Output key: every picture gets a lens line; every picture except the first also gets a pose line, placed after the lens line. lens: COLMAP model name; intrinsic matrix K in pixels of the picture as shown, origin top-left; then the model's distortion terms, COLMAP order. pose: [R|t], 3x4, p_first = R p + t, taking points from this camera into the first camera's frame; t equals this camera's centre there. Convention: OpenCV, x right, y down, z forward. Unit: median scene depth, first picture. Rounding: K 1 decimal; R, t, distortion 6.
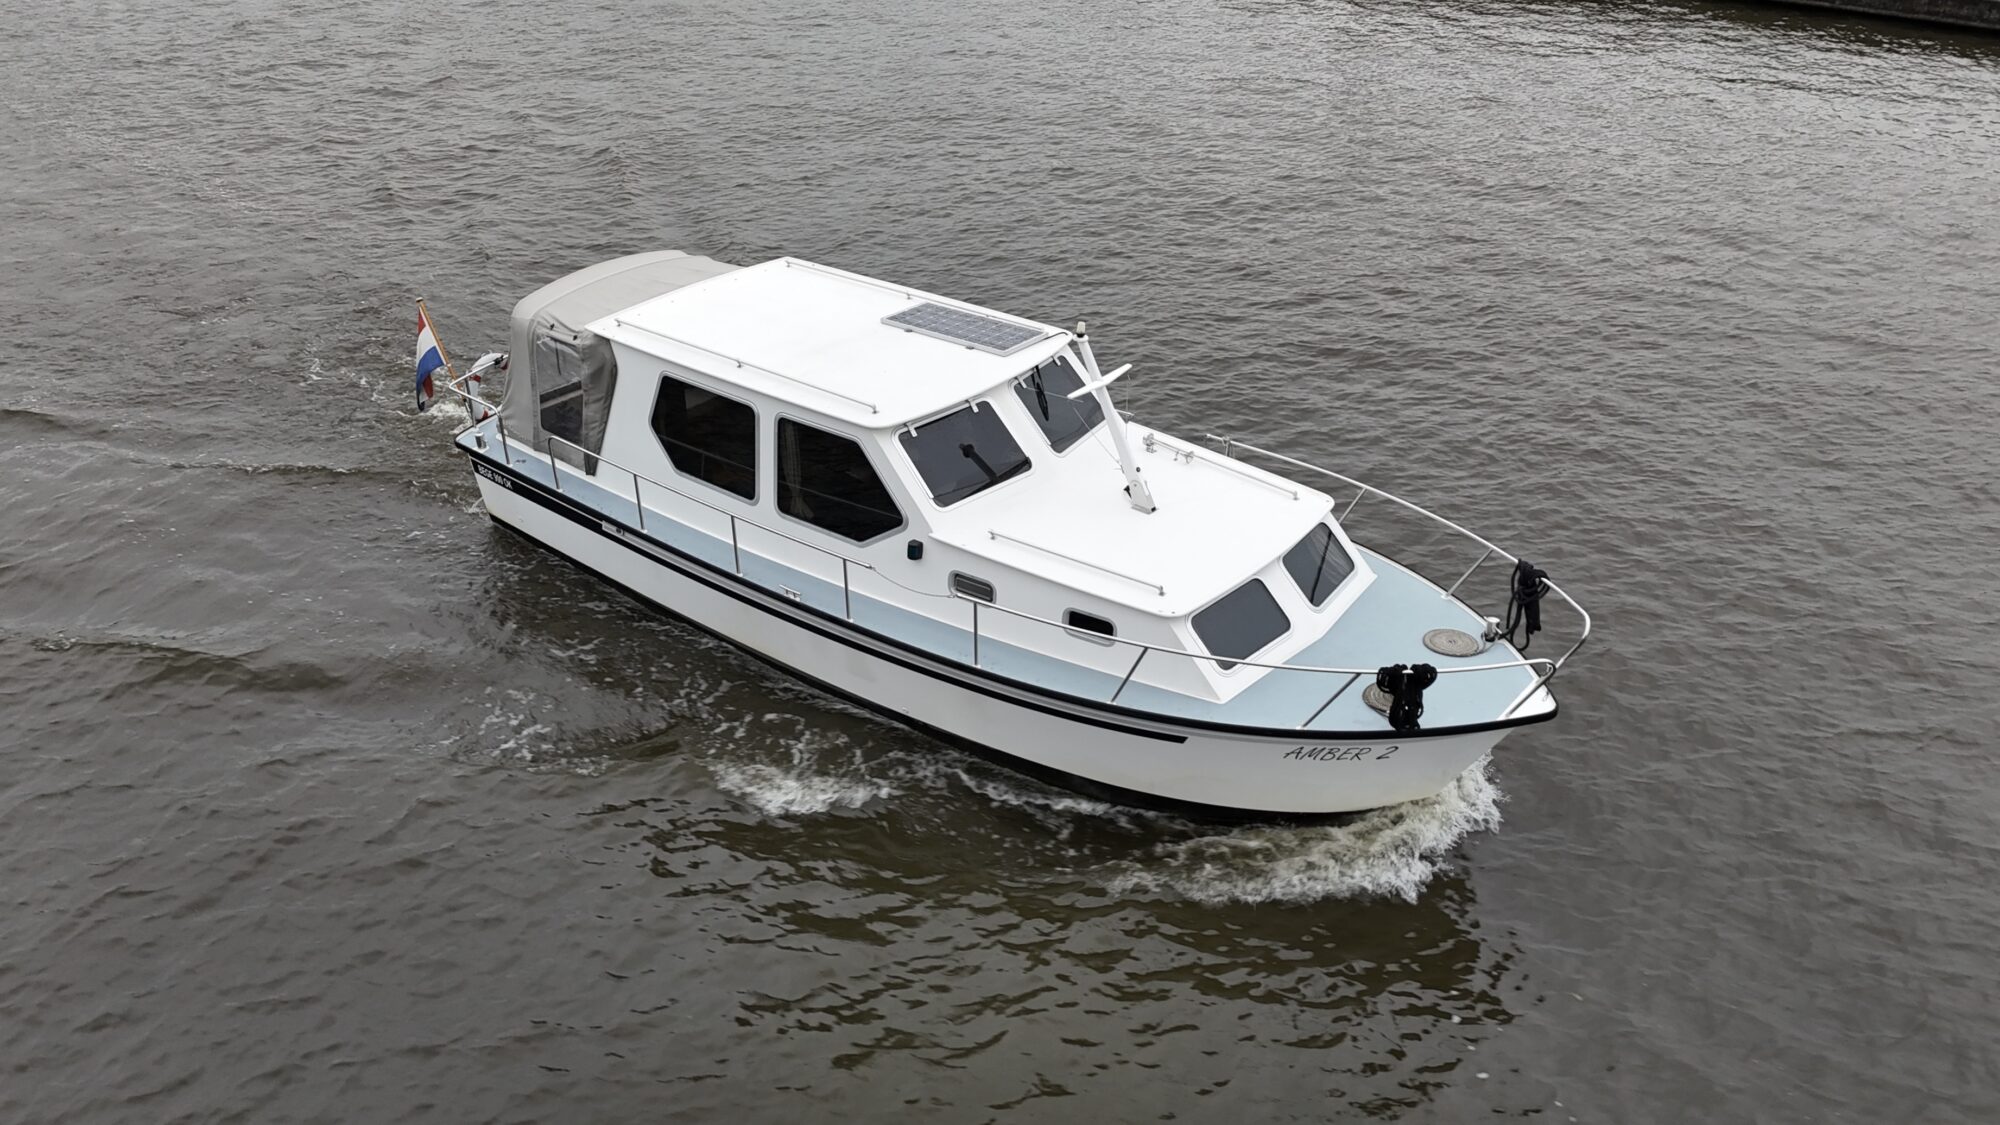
lens RADIAL K [[1573.7, 0, 997.6], [0, 1573.7, 565.9], [0, 0, 1]] dist [0.064466, 0.000313]
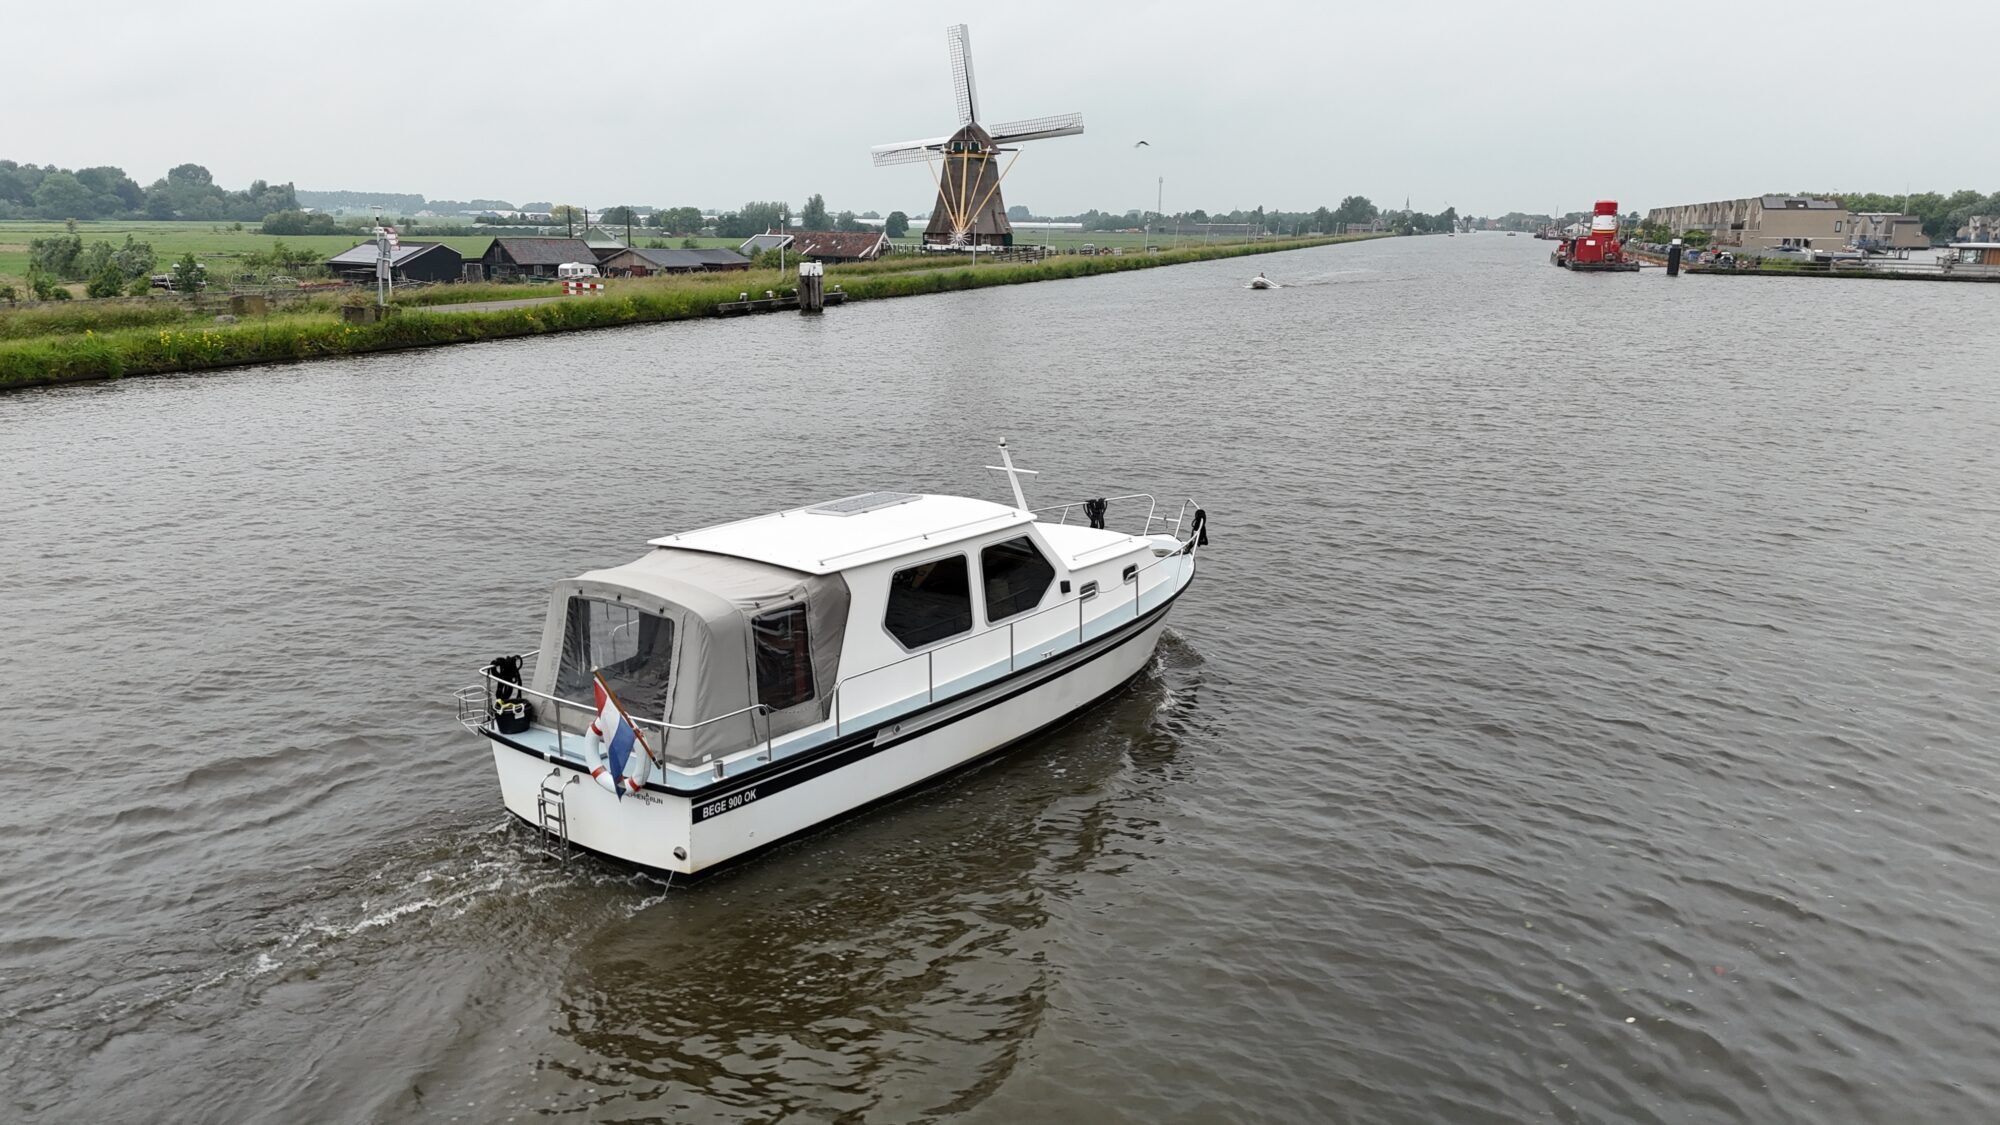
lens RADIAL K [[1573.7, 0, 1001.4], [0, 1573.7, 561.8], [0, 0, 1]] dist [0.064466, 0.000313]
pose [[-0.017624, -0.214346, 0.976599, -1.461362], [0.490583, 0.849239, 0.195246, -0.341698], [-0.871216, 0.482544, 0.090188, 0.882267]]
